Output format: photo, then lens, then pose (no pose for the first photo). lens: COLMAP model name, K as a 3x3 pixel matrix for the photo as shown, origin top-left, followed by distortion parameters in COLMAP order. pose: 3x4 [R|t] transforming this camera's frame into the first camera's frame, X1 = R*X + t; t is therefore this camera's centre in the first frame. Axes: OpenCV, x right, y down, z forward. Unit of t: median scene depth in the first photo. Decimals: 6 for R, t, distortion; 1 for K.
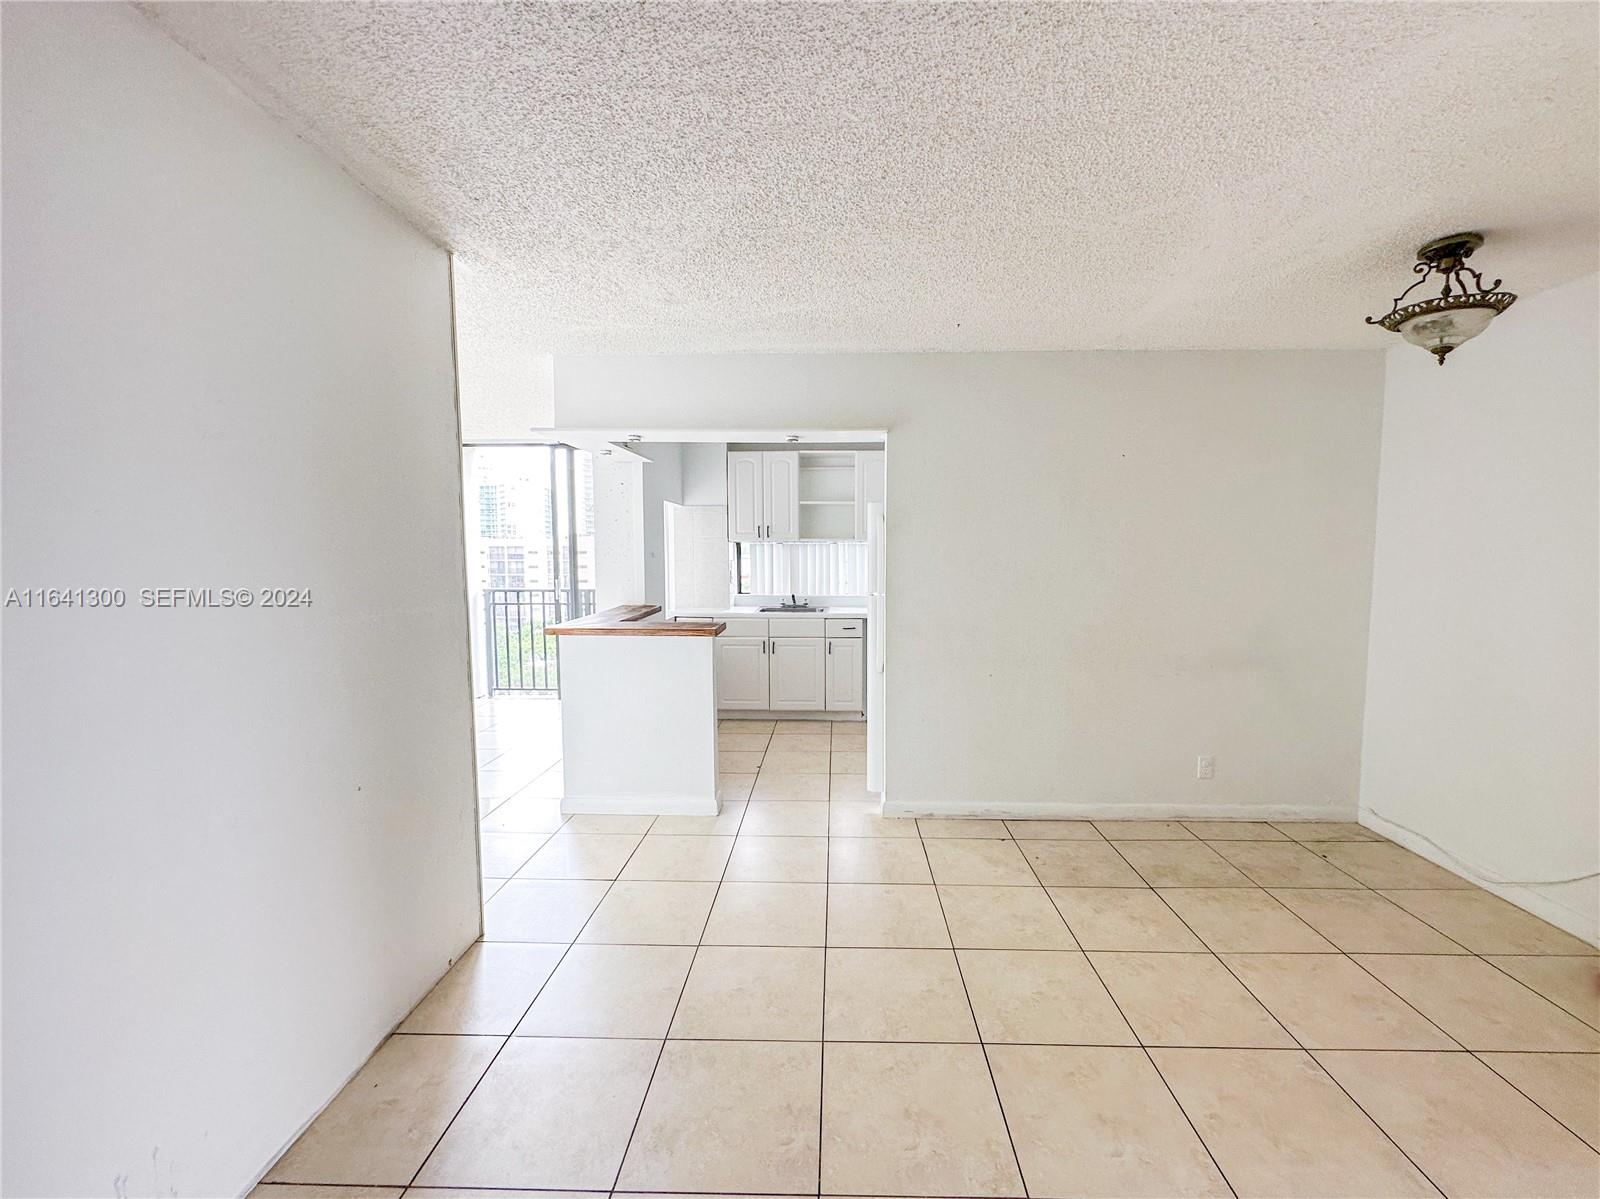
lens RADIAL K [[648.2, 0, 816.0], [0, 648.2, 599.6], [0, 0, 1]] dist [-0.001314, -0.000128]
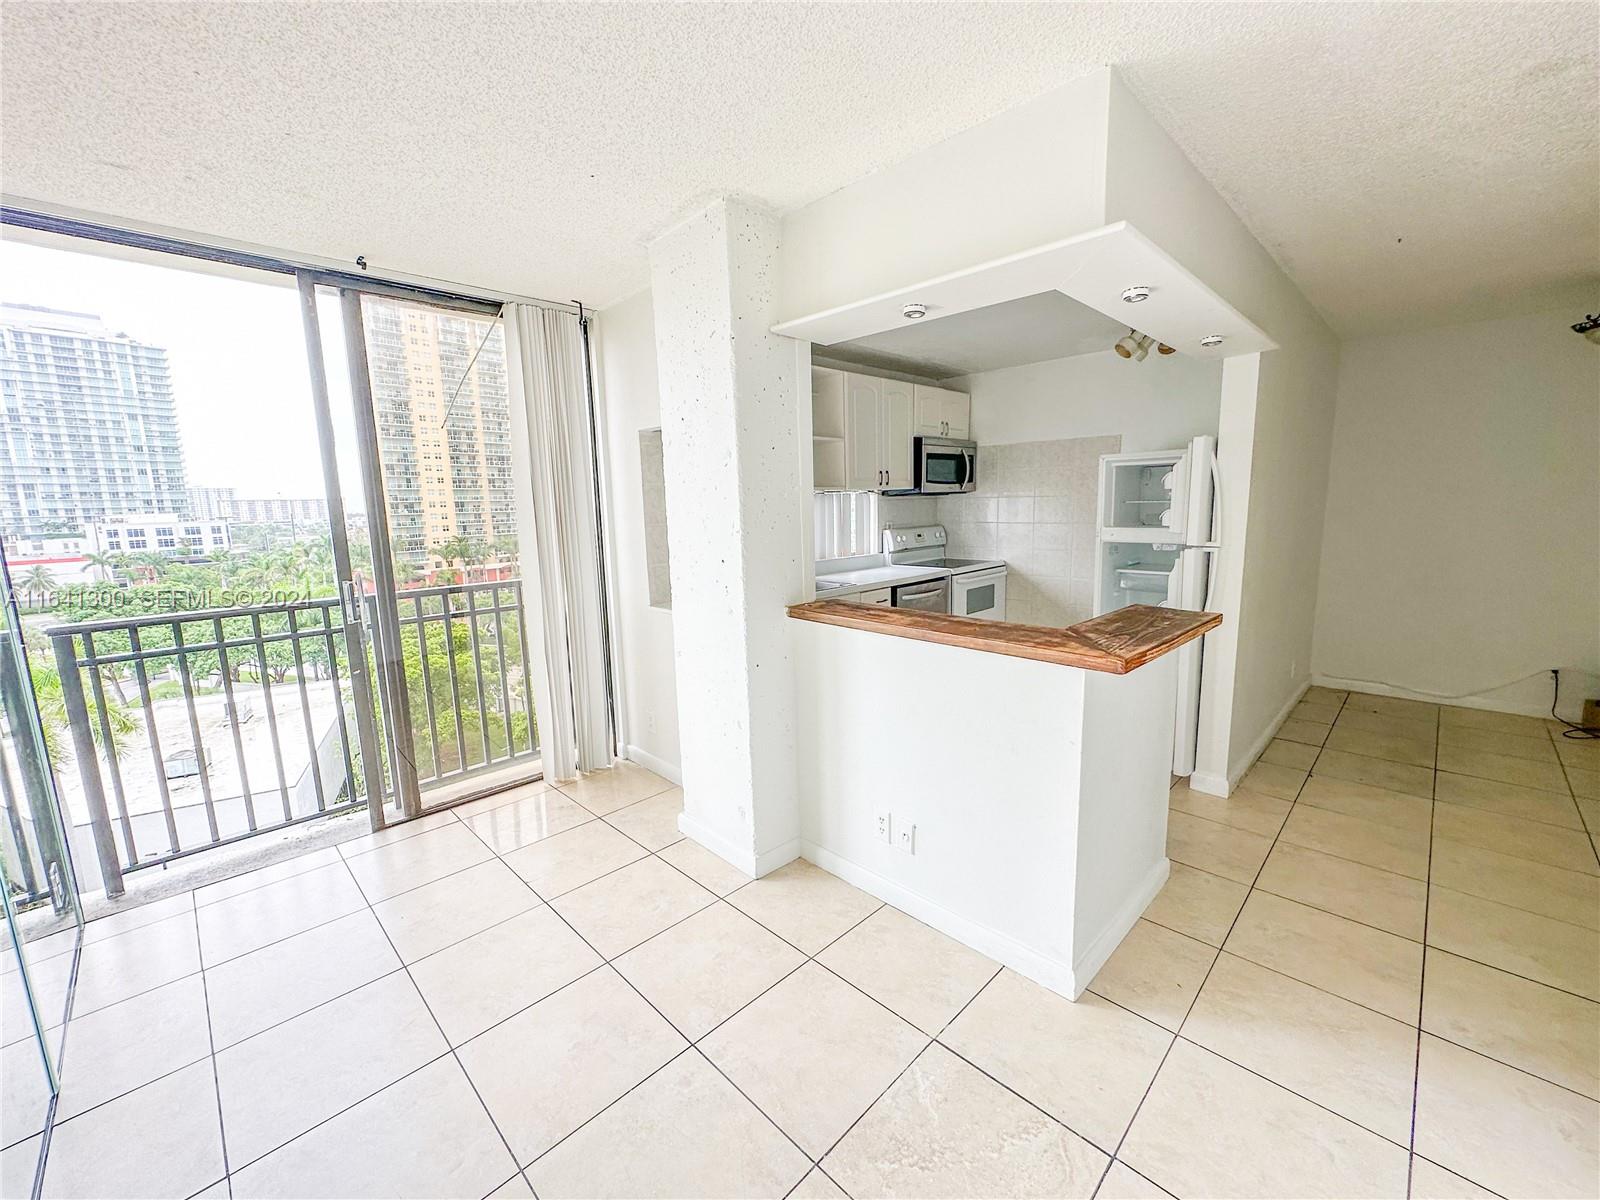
lens RADIAL K [[651.7, 0, 800.0], [0, 651.7, 600.0], [0, 0, 1]] dist [-0.000617, -0.000312]
pose [[0.690598, -0.125498, 0.712267, -0.804711], [0.079435, 0.992033, 0.097774, -0.058070], [-0.718863, -0.010944, 0.695065, 0.722449]]
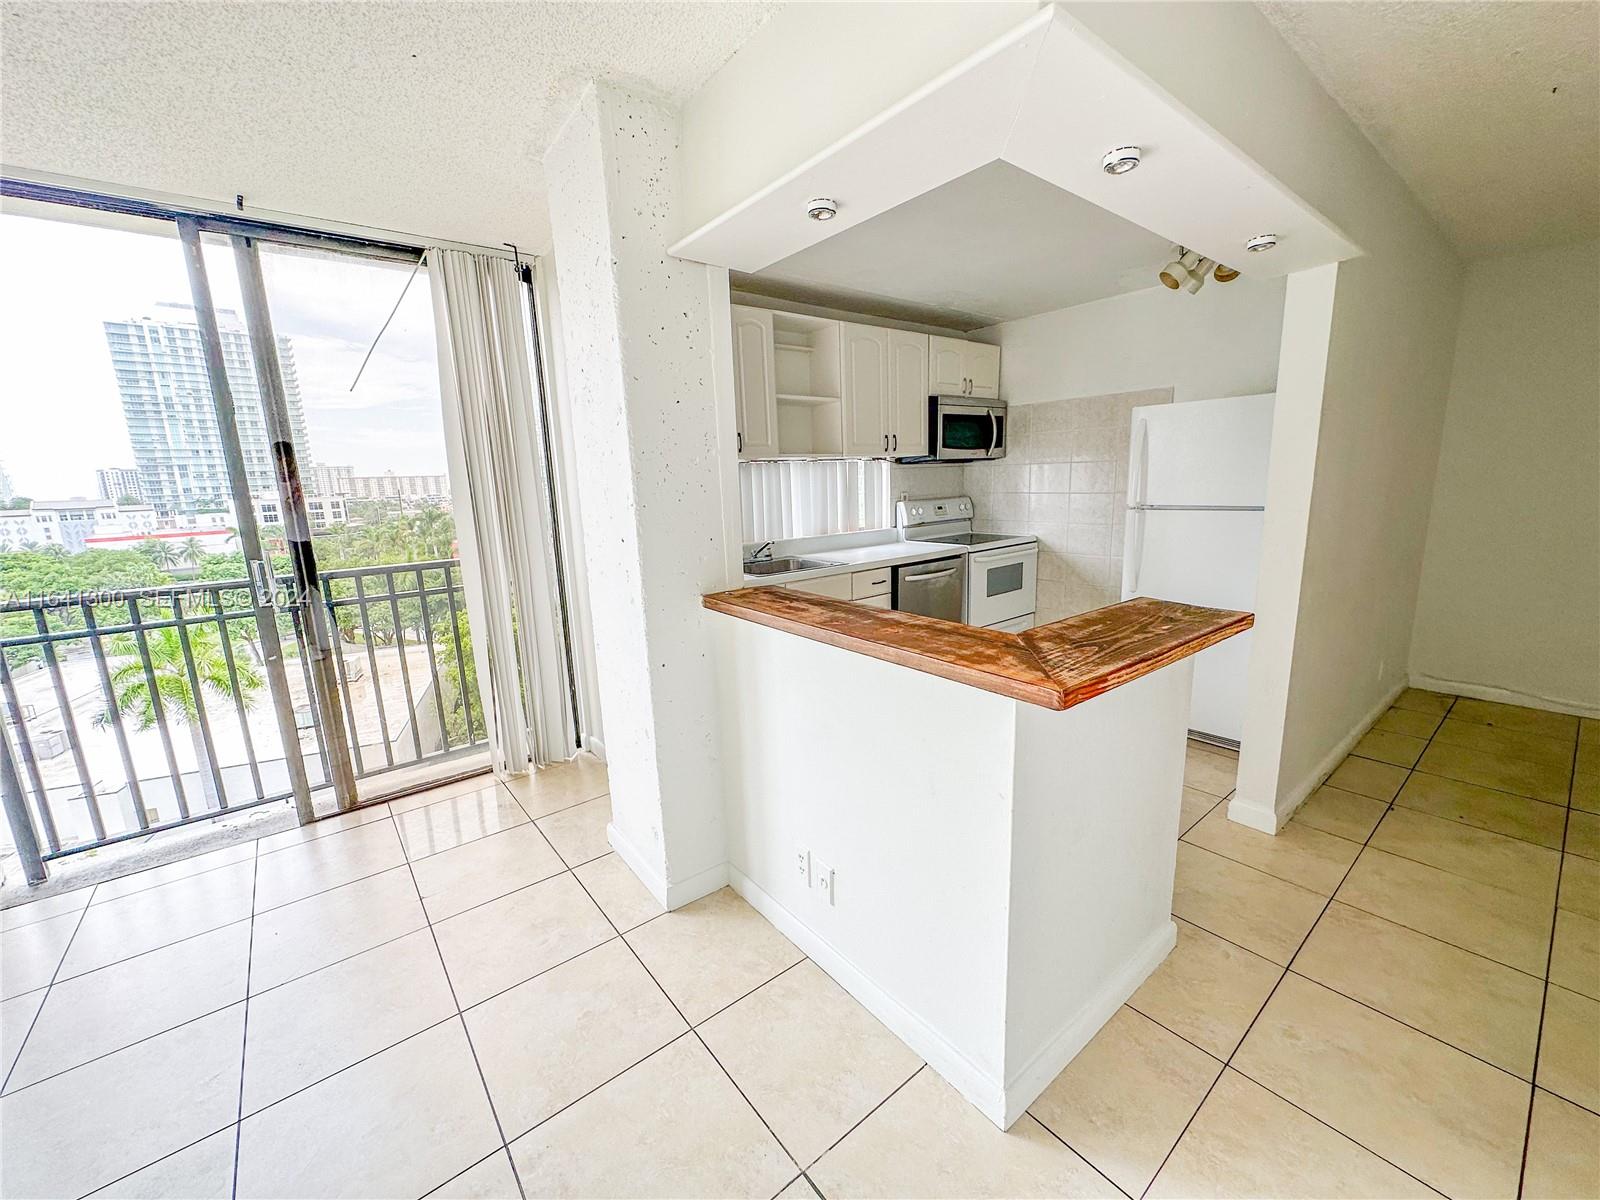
lens RADIAL K [[642.4, 0, 800.0], [0, 642.4, 600.0], [0, 0, 1]] dist [-0.000748, 0.000233]
pose [[0.766434, -0.148000, 0.625040, -0.623568], [0.083168, 0.987767, 0.131907, -0.048594], [-0.636916, -0.049115, 0.769367, 0.720430]]
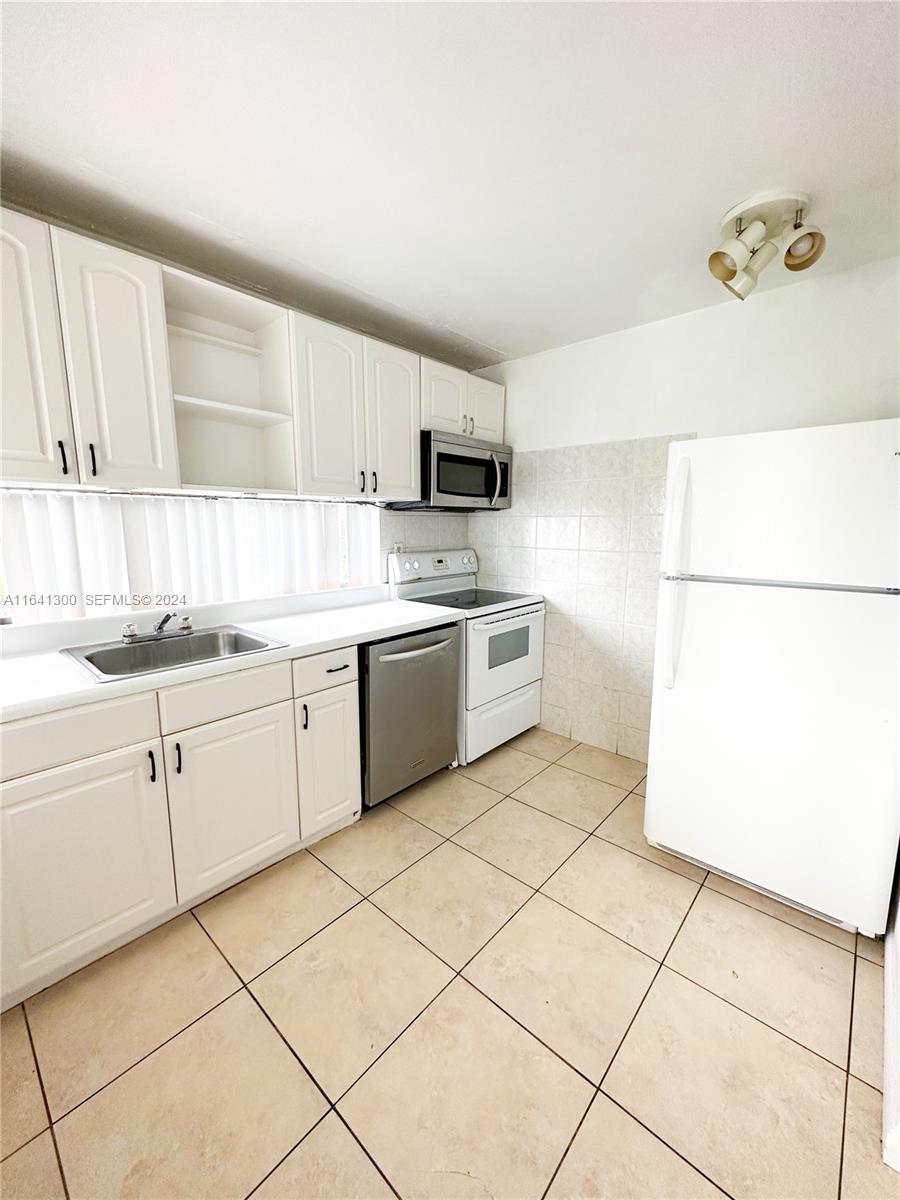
lens RADIAL K [[481.8, 0, 450.0], [0, 481.8, 600.0], [0, 0, 1]] dist [-0.000748, 0.000233]
pose [[0.650566, -0.119414, 0.750003, -0.232283], [0.055370, 0.992391, 0.109978, -0.062683], [-0.757428, -0.030020, 0.652228, 0.956115]]
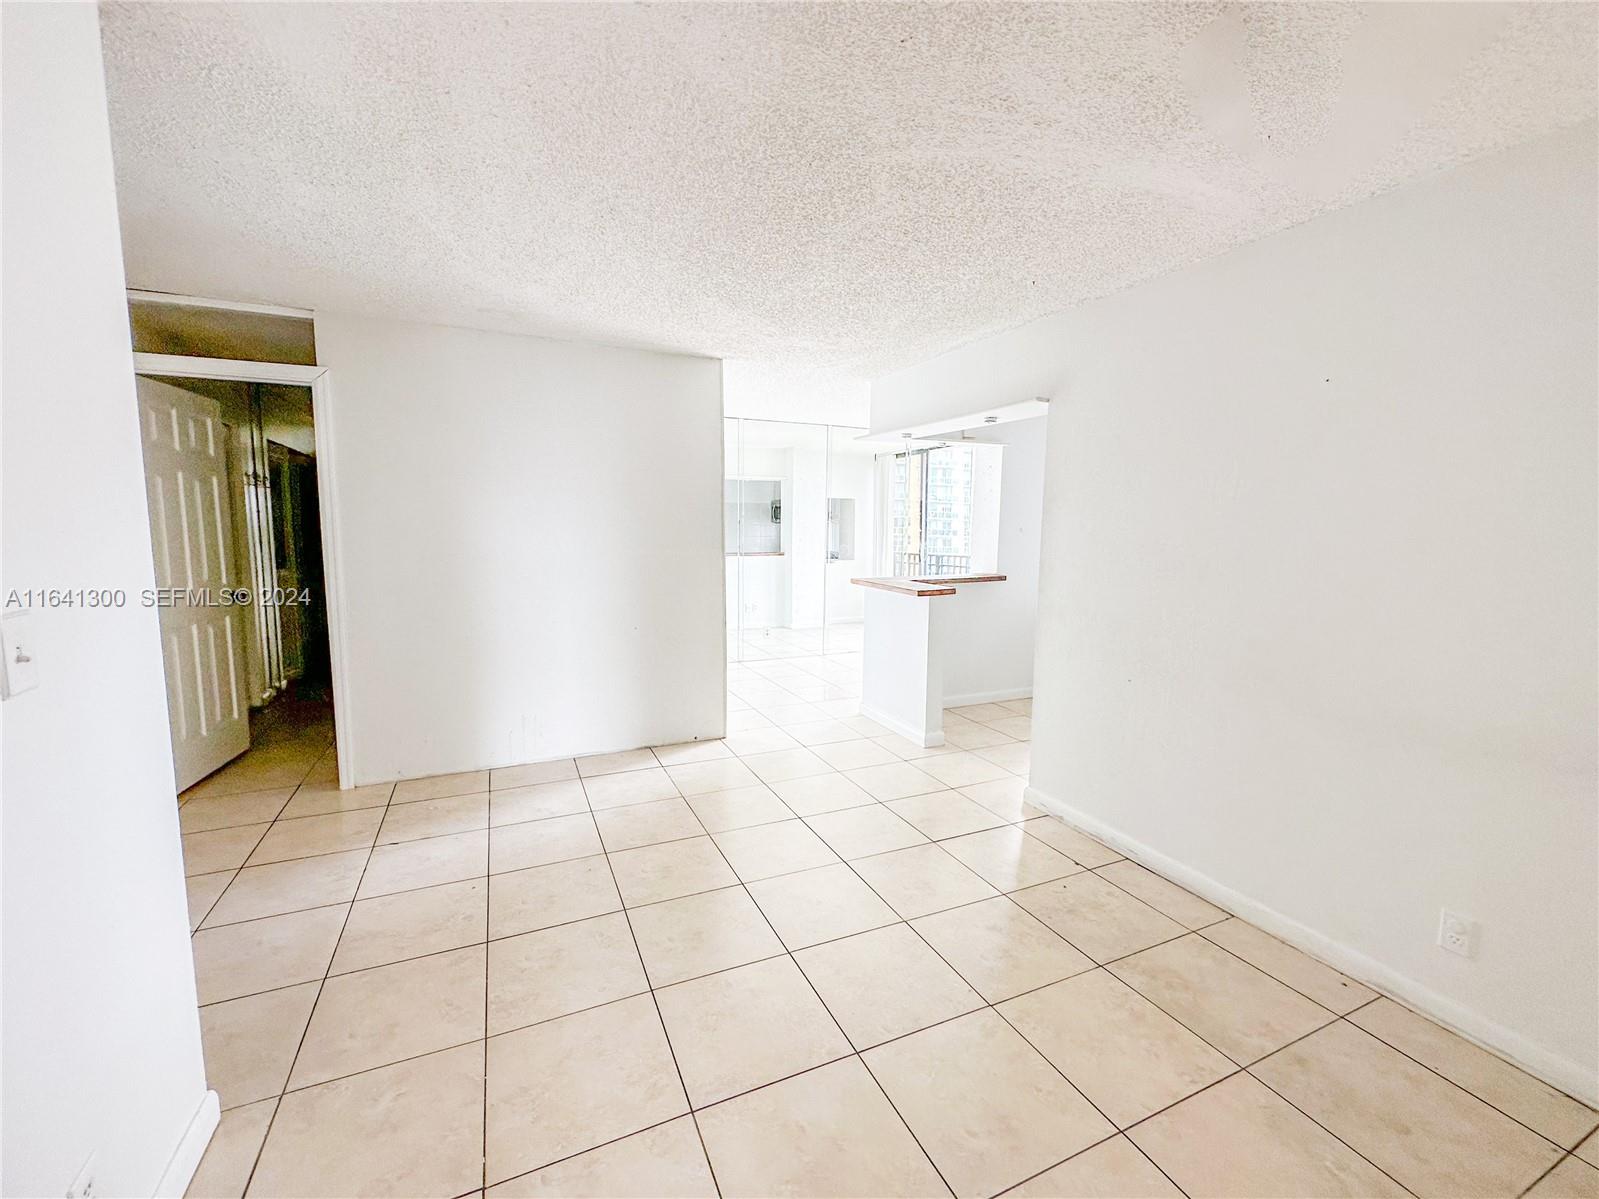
lens RADIAL K [[651.3, 0, 799.5], [0, 651.3, 599.5], [0, 0, 1]] dist [-0.000617, -0.000312]
pose [[0.440162, 0.108105, -0.891387, 0.712529], [-0.077553, 0.993593, 0.082205, -0.016189], [0.894563, 0.032946, 0.445726, 0.228896]]
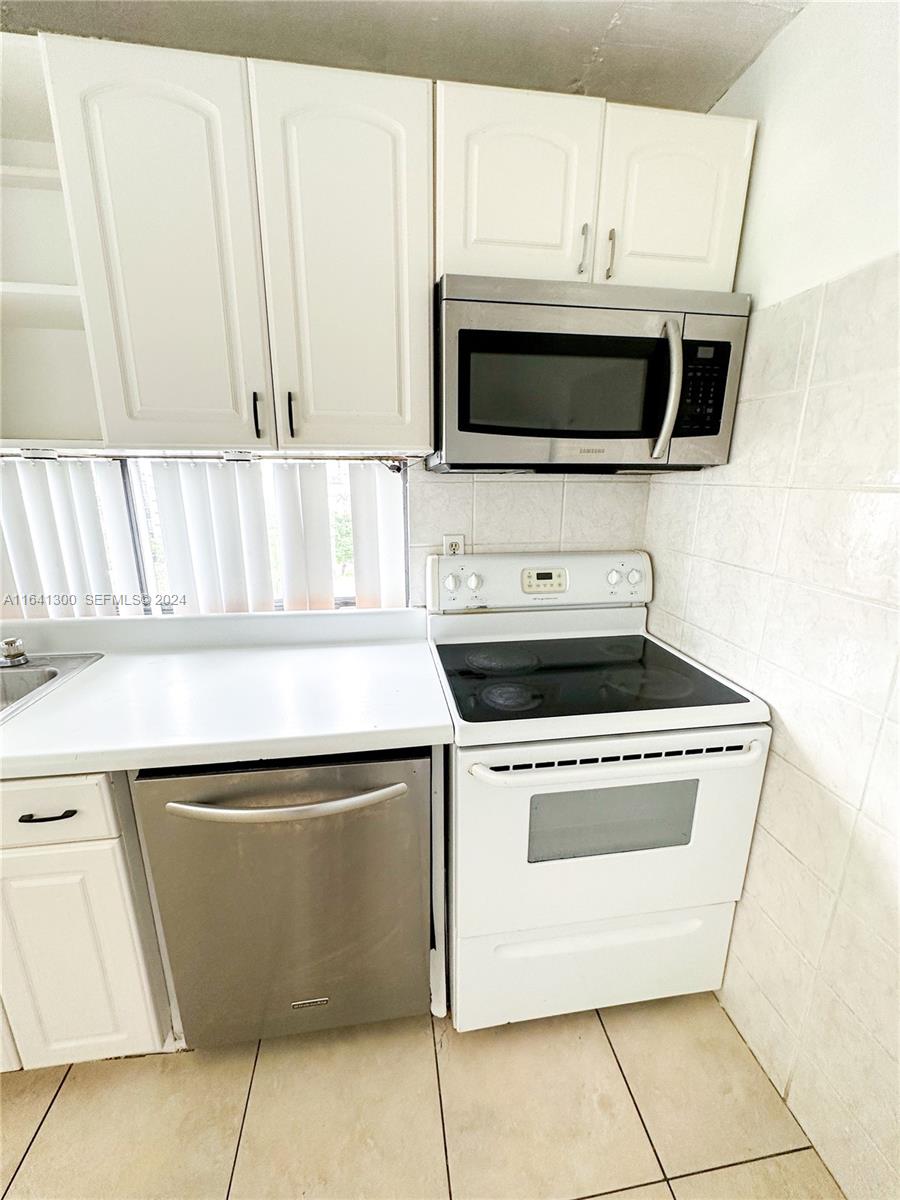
lens RADIAL K [[488.8, 0, 450.0], [0, 488.8, 600.0], [0, 0, 1]] dist [-0.000617, -0.000312]
pose [[0.985429, -0.038472, 0.165677, 0.239209], [0.008524, 0.984030, 0.177799, -0.092846], [-0.169871, -0.173796, 0.970020, 1.120875]]
